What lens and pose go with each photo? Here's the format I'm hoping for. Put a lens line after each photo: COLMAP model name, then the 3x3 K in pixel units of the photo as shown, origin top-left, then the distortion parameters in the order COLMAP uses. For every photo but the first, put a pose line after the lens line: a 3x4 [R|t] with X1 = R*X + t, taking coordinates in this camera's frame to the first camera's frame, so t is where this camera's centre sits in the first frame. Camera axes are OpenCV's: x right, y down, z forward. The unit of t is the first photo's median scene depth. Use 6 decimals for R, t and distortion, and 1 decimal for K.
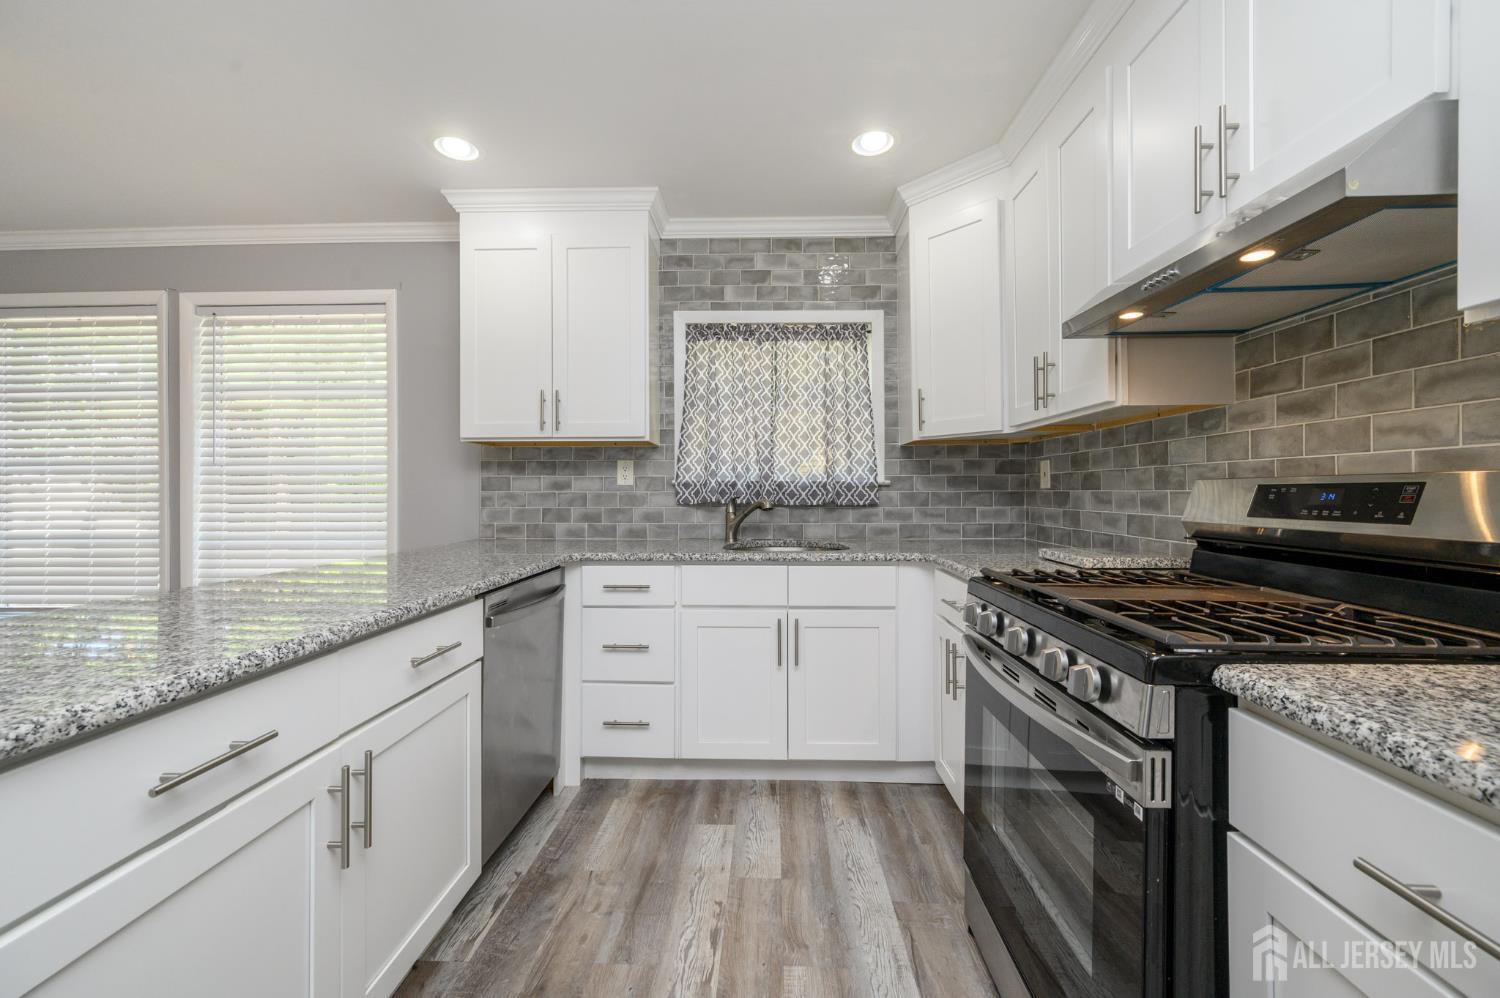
lens RADIAL K [[590.5, 0, 747.4], [0, 590.5, 493.9], [0, 0, 1]] dist [-0.001589, 0.000443]
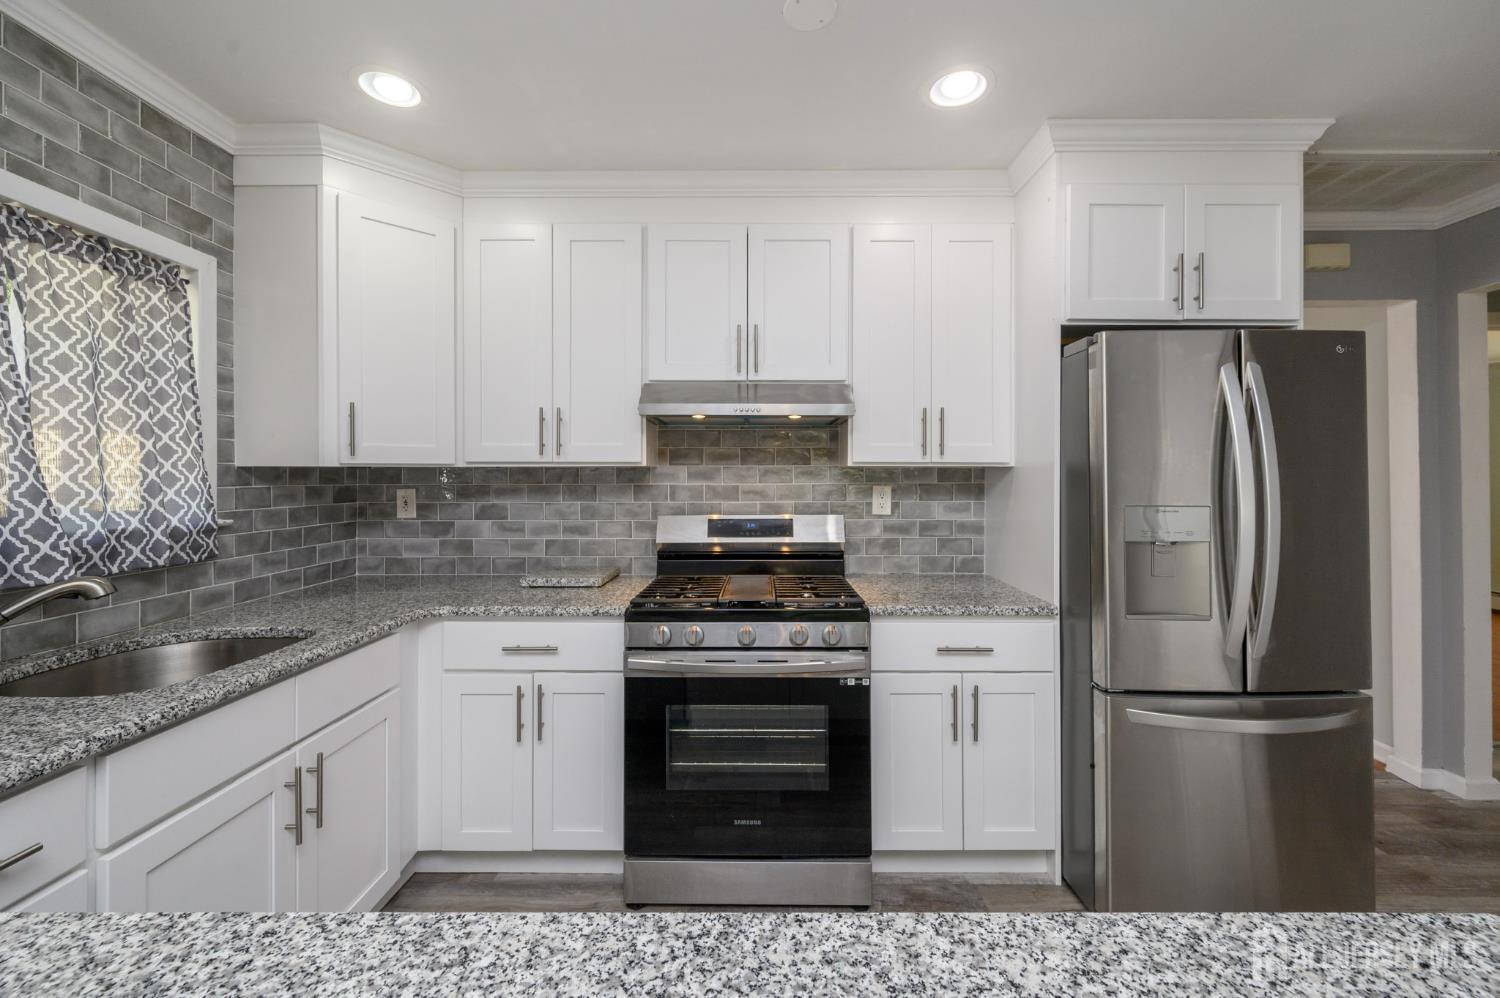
lens RADIAL K [[590.5, 0, 758.4], [0, 590.5, 471.0], [0, 0, 1]] dist [-0.001589, 0.000443]
pose [[-0.033373, 0.018630, 0.999269, -0.499580], [0.007184, 0.999805, -0.018400, -0.068025], [-0.999417, 0.006564, -0.033501, 0.483167]]
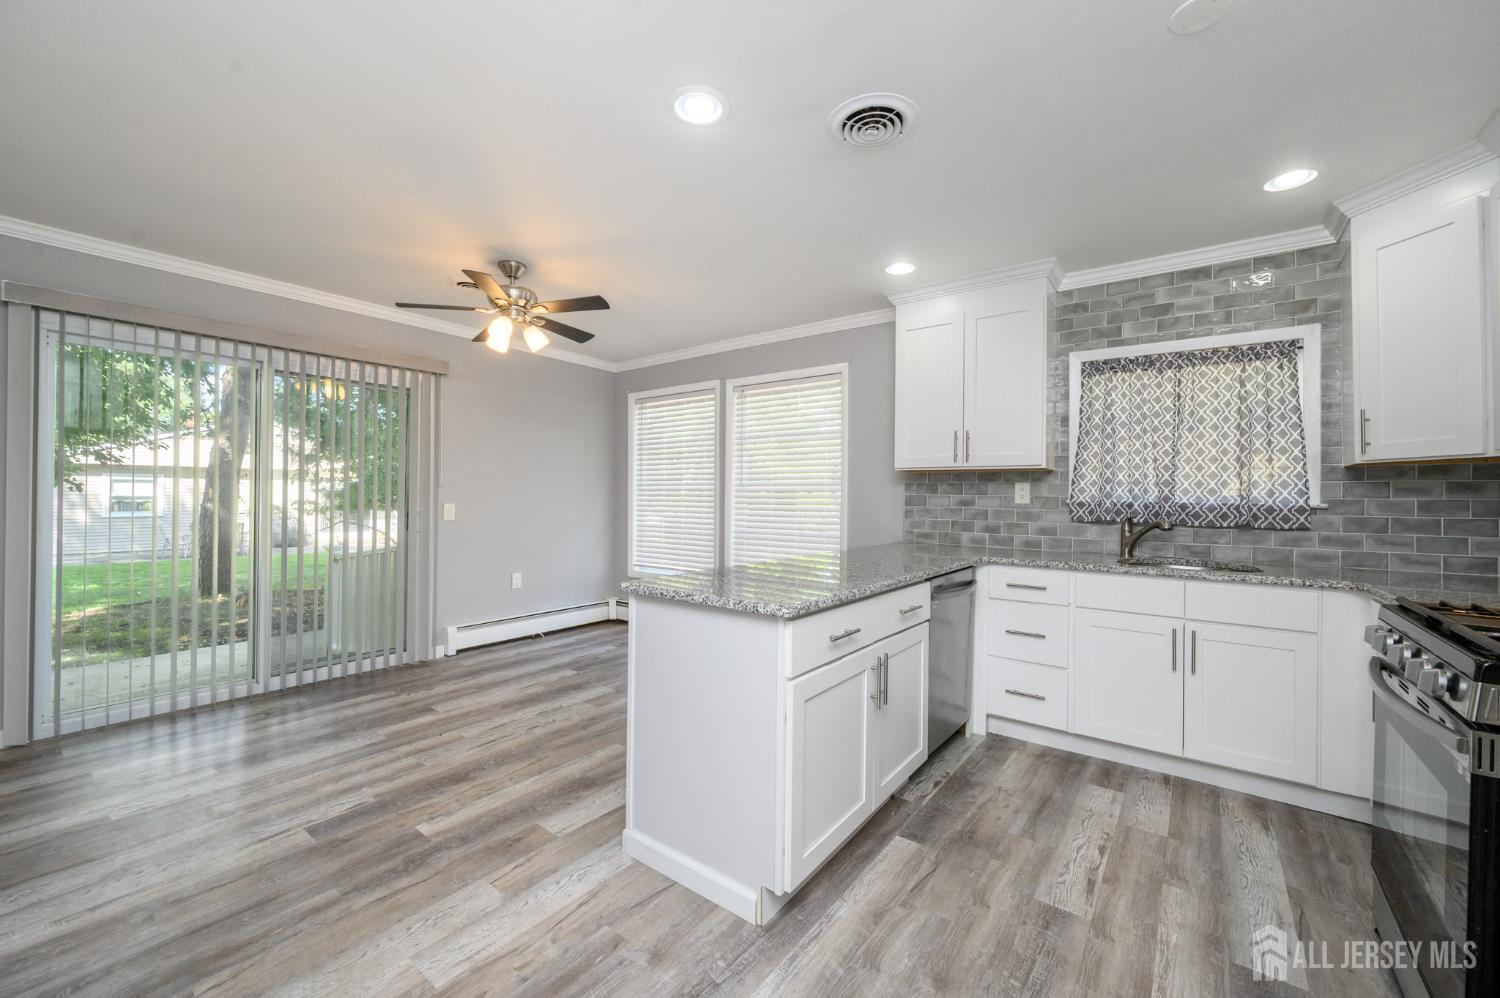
lens RADIAL K [[590.5, 0, 747.0], [0, 590.5, 492.3], [0, 0, 1]] dist [-0.001589, 0.000443]
pose [[0.817475, 0.008502, -0.575901, 0.029515], [-0.015348, 0.999858, -0.007025, -0.023241], [0.575759, 0.014582, 0.817489, -0.340103]]
